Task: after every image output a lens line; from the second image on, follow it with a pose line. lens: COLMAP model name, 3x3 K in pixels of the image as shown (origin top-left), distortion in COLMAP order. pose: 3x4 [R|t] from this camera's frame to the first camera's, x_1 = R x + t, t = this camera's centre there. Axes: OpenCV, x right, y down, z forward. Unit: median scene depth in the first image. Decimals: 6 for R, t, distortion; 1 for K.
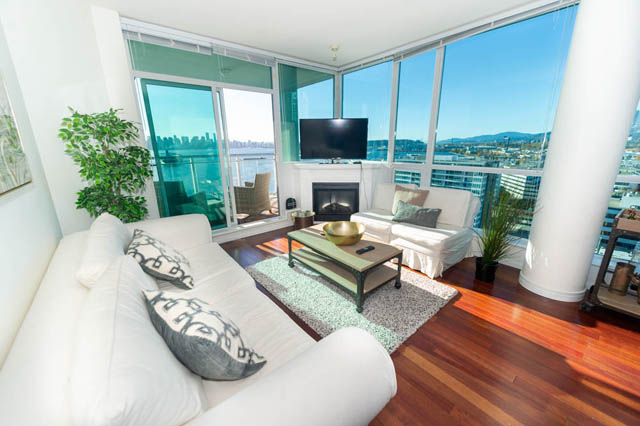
lens RADIAL K [[254.0, 0, 323.2], [0, 254.0, 211.6], [0, 0, 1]] dist [0.015442, -0.005410]
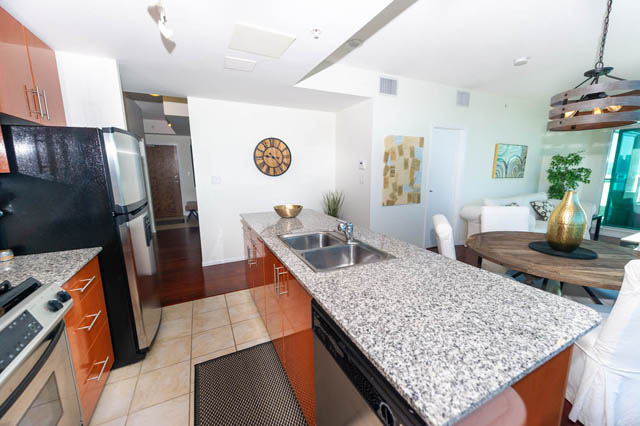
lens RADIAL K [[252.1, 0, 323.6], [0, 252.1, 211.5], [0, 0, 1]] dist [0.017406, -0.005754]
pose [[-0.222185, 0.178931, -0.958445, 1.399157], [-0.244715, 0.941316, 0.232463, 0.087235], [0.943794, 0.286196, -0.165360, -0.422035]]
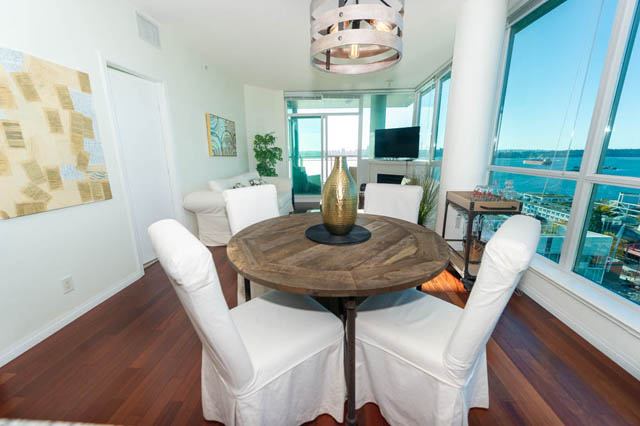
lens RADIAL K [[254.0, 0, 323.2], [0, 254.0, 211.6], [0, 0, 1]] dist [0.015442, -0.005410]
pose [[0.731852, 0.161475, -0.662057, 0.973264], [-0.180876, 0.982703, 0.039736, 0.124925], [0.657021, 0.090669, 0.748400, -0.330665]]
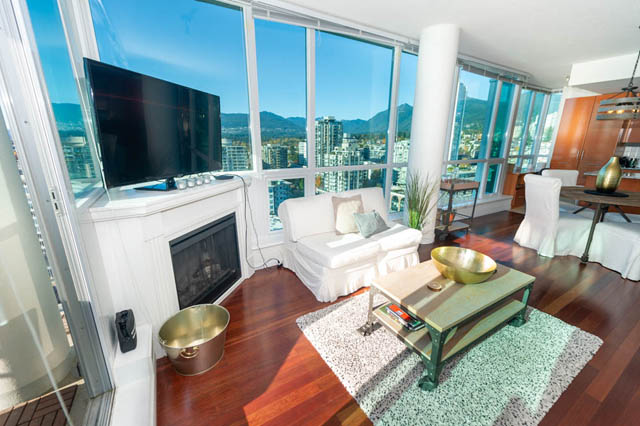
lens RADIAL K [[259.8, 0, 323.6], [0, 259.8, 212.4], [0, 0, 1]] dist [0.019075, -0.006492]
pose [[0.148184, -0.248597, 0.957205, -0.520742], [0.246439, 0.946640, 0.207702, -0.248714], [-0.957763, 0.205114, 0.201541, 0.942143]]
